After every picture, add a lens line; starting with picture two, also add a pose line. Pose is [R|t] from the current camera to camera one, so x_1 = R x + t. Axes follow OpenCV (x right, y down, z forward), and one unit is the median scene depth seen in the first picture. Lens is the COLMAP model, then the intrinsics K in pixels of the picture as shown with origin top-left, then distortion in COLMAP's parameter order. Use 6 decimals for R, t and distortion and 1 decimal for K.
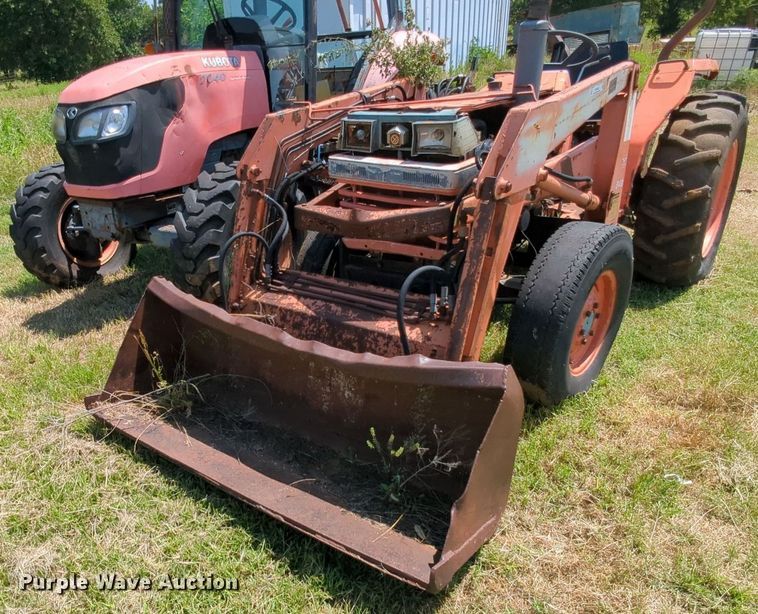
lens RADIAL K [[554.1, 0, 289.7], [0, 554.1, 364.5], [0, 0, 1]] dist [-0.000855, -0.008259]
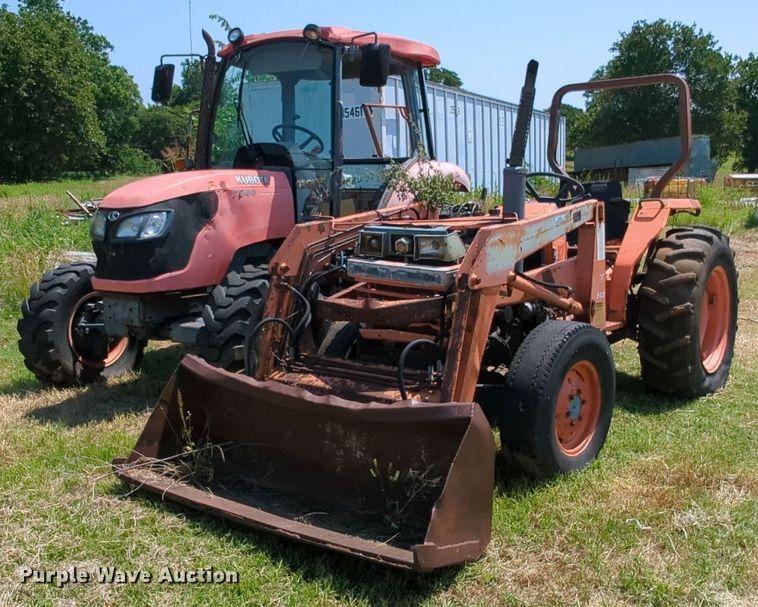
lens RADIAL K [[782.8, 0, 356.6], [0, 782.8, 309.1], [0, 0, 1]] dist [-0.025074, 0.000000]
pose [[0.997145, 0.041565, 0.063043, -0.010535], [-0.018857, 0.945487, -0.325114, 0.250168], [-0.073120, 0.322997, 0.943571, -0.507936]]
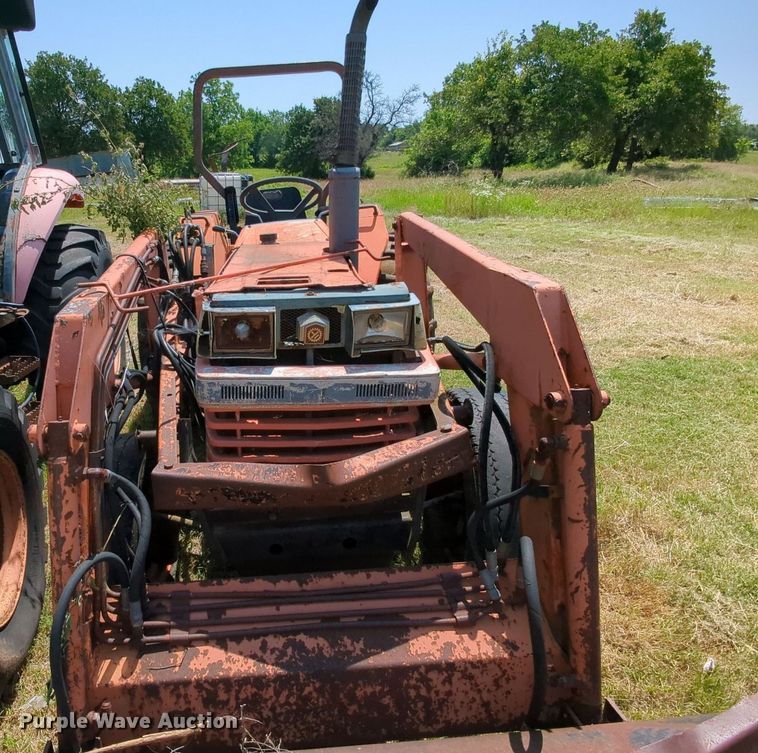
lens RADIAL K [[569.2, 0, 251.5], [0, 569.2, 375.8], [0, 0, 1]] dist [0.007165, -0.023928]
pose [[0.743290, -0.189875, 0.641457, -0.241302], [0.310584, 0.947215, -0.079509, -0.289967], [-0.592500, 0.258325, 0.763028, 0.493000]]
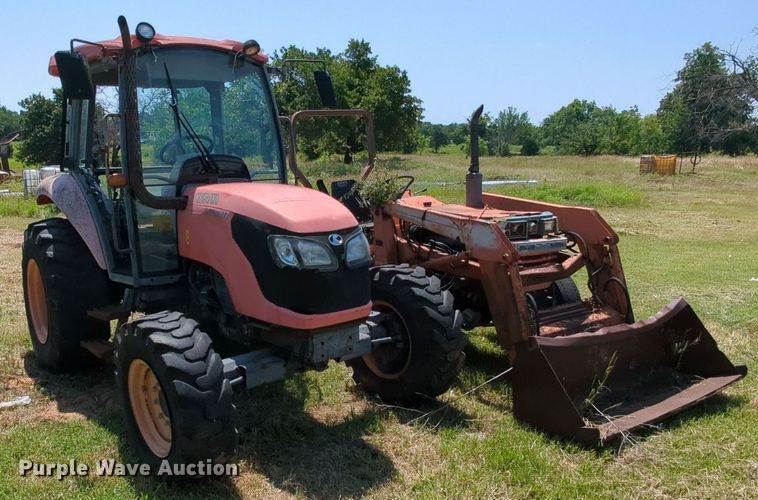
lens RADIAL K [[622.4, 0, 276.7], [0, 622.4, 279.4], [0, 0, 1]] dist [-0.002255, -0.015041]
pose [[0.350561, -0.134558, 0.926823, -1.767475], [0.452908, 0.890567, -0.042014, -0.482764], [-0.819745, 0.434494, 0.373140, 0.869266]]
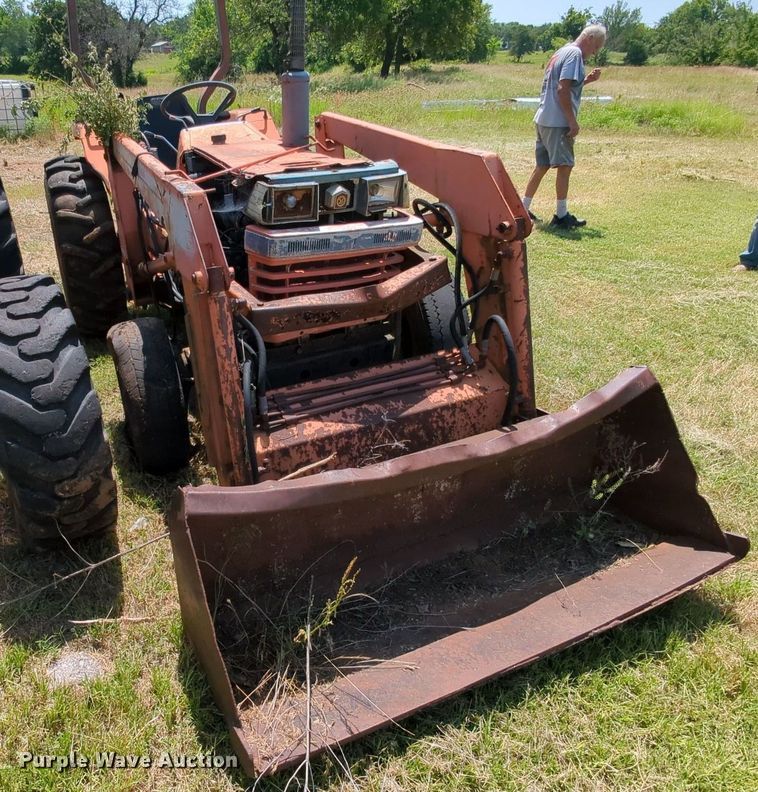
lens RADIAL K [[615.7, 0, 226.9], [0, 615.7, 406.1], [0, 0, 1]] dist [0.003911, -0.020338]
pose [[0.488582, -0.380378, 0.785239, -0.658408], [0.426171, 0.889349, 0.165643, -0.310298], [-0.761358, 0.253716, 0.596625, 0.562455]]
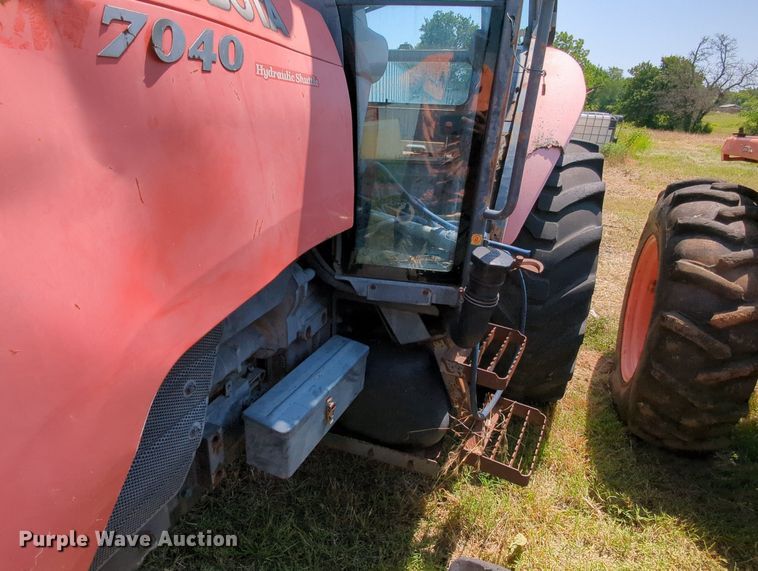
lens RADIAL K [[433.2, 0, 376.7], [0, 433.2, 280.4], [0, 0, 1]] dist [0.012342, -0.031736]
pose [[0.943736, -0.023373, 0.329872, -0.173226], [0.066808, 0.990407, -0.120957, -0.568181], [-0.323881, 0.136190, 0.936245, 1.161152]]
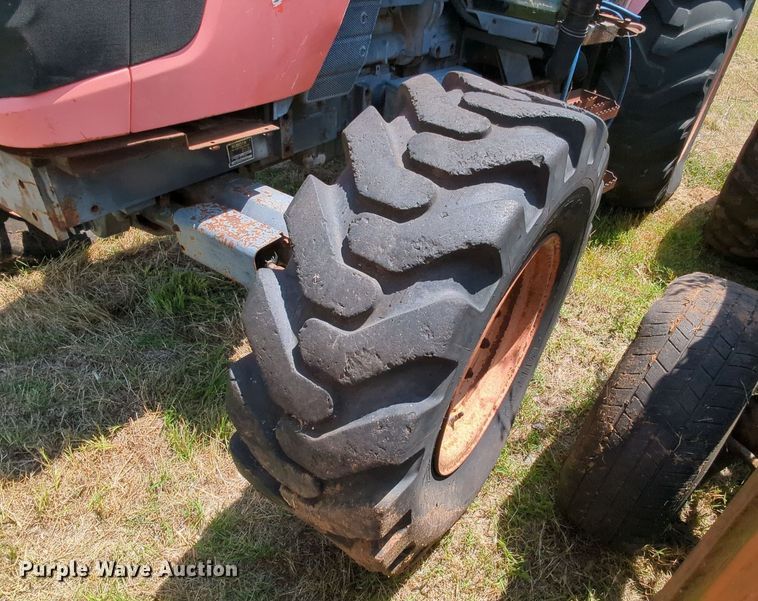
lens RADIAL K [[489.4, 0, 427.0], [0, 489.4, 318.5], [0, 0, 1]] dist [-0.005552, -0.005641]
pose [[0.982834, 0.077880, 0.167248, -0.190657], [-0.113302, 0.970235, 0.214023, -0.365926], [-0.145602, -0.229299, 0.962404, 0.896570]]
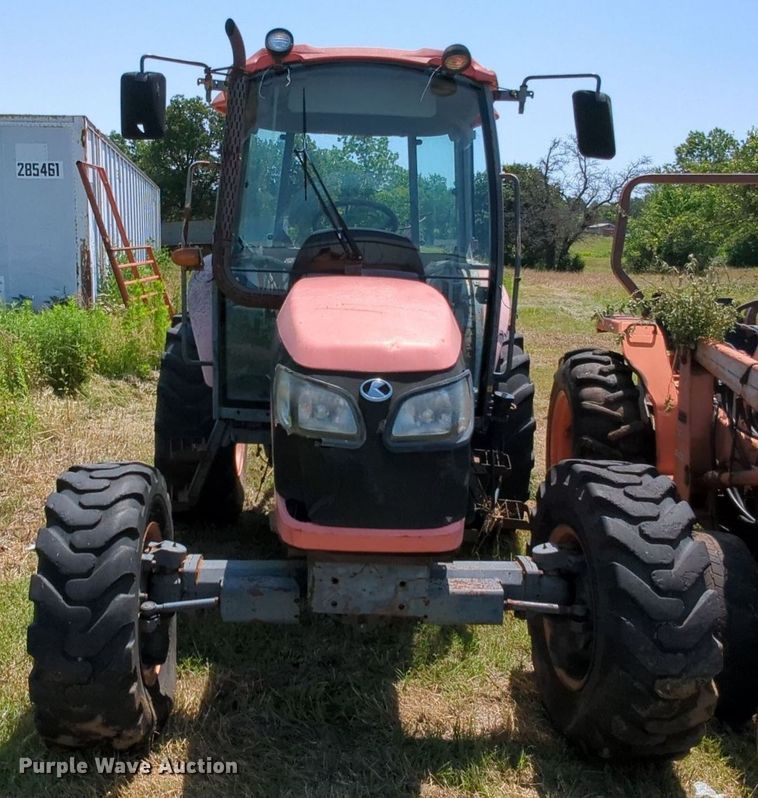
lens RADIAL K [[793.5, 0, 299.6], [0, 793.5, 370.9], [0, 0, 1]] dist [-0.001718, 0.000000]
pose [[0.812314, -0.003625, 0.583209, -1.059168], [0.206203, 0.937179, -0.281381, -0.348933], [-0.545552, 0.348829, 0.762031, 0.599145]]
